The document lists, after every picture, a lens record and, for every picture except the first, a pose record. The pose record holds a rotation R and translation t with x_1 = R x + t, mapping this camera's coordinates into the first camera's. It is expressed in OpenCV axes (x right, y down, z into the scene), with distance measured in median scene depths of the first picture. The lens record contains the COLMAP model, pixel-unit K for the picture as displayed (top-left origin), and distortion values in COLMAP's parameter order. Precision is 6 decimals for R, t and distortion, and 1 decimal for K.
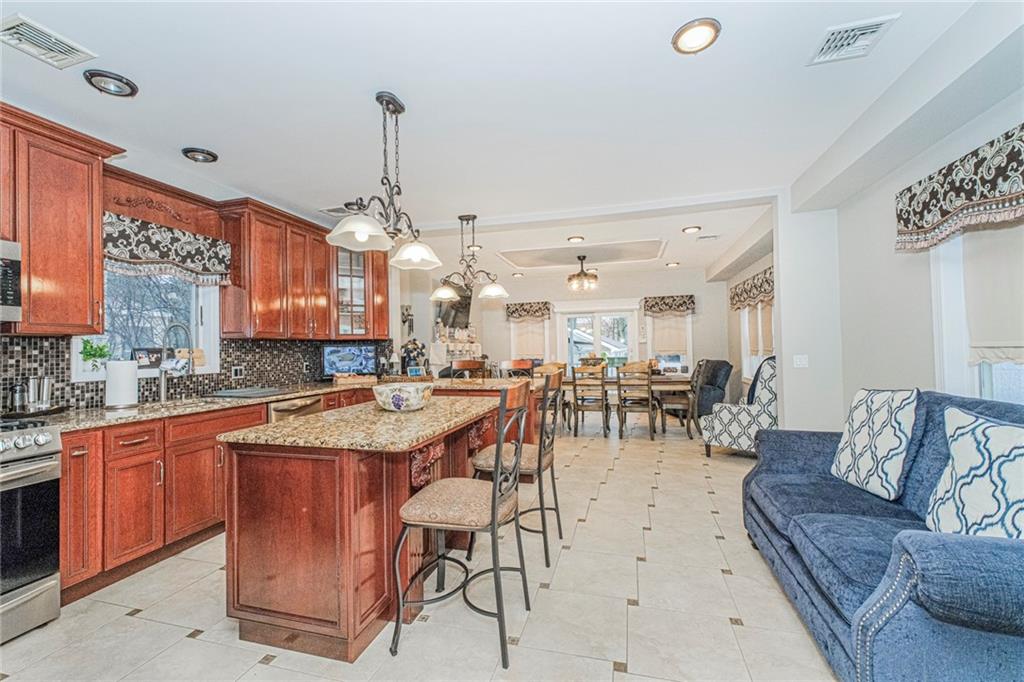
lens RADIAL K [[428.1, 0, 512.0], [0, 428.1, 341.0], [0, 0, 1]] dist [-0.003140, -0.000311]
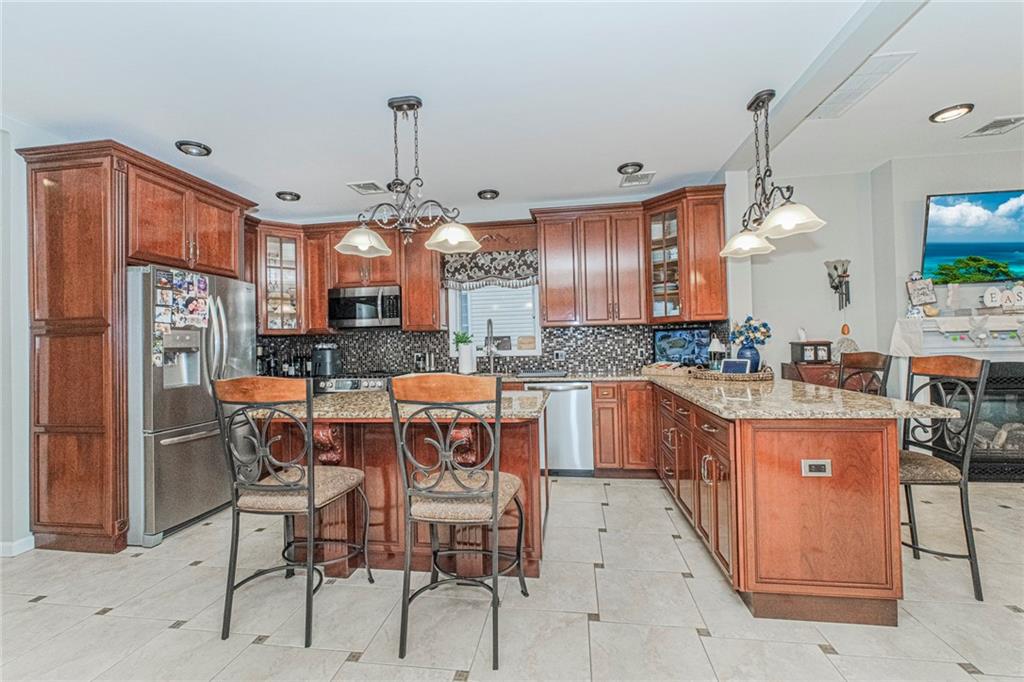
lens RADIAL K [[428.1, 0, 512.0], [0, 428.1, 341.0], [0, 0, 1]] dist [-0.003140, -0.000311]
pose [[0.126336, 0.009322, -0.991944, 0.492776], [0.037101, 0.999212, 0.014116, 0.010828], [0.991293, -0.038585, 0.125890, 0.691318]]
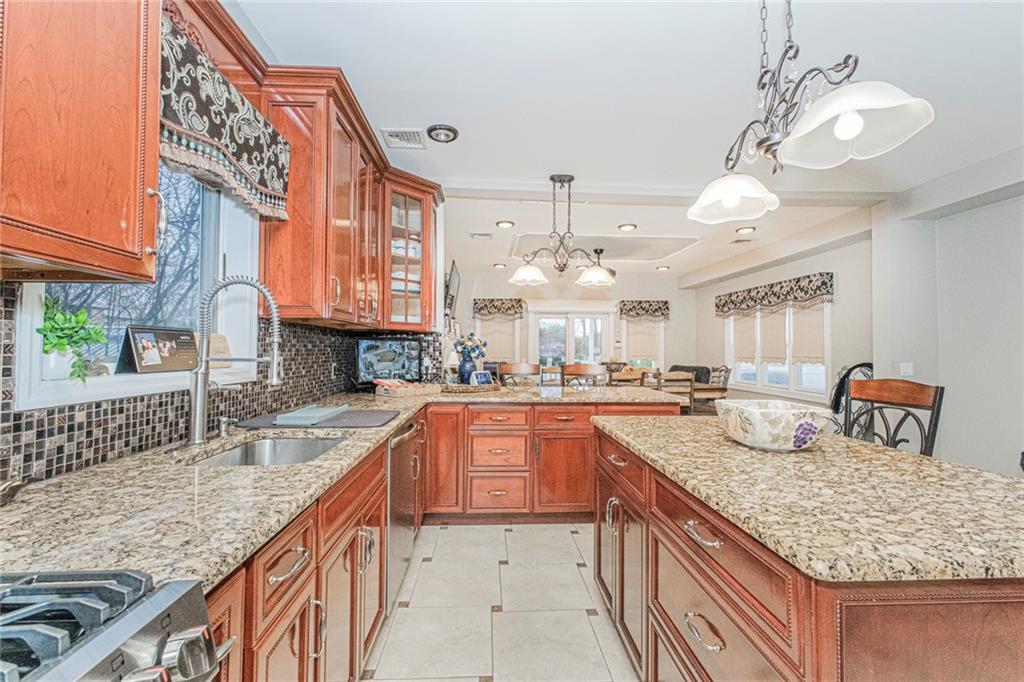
lens RADIAL K [[428.1, 0, 512.0], [0, 428.1, 341.0], [0, 0, 1]] dist [-0.003140, -0.000311]
pose [[0.947328, 0.031237, 0.318738, -0.502158], [-0.028624, 0.999507, -0.012878, 0.020215], [-0.318984, 0.003076, 0.947755, 0.349672]]
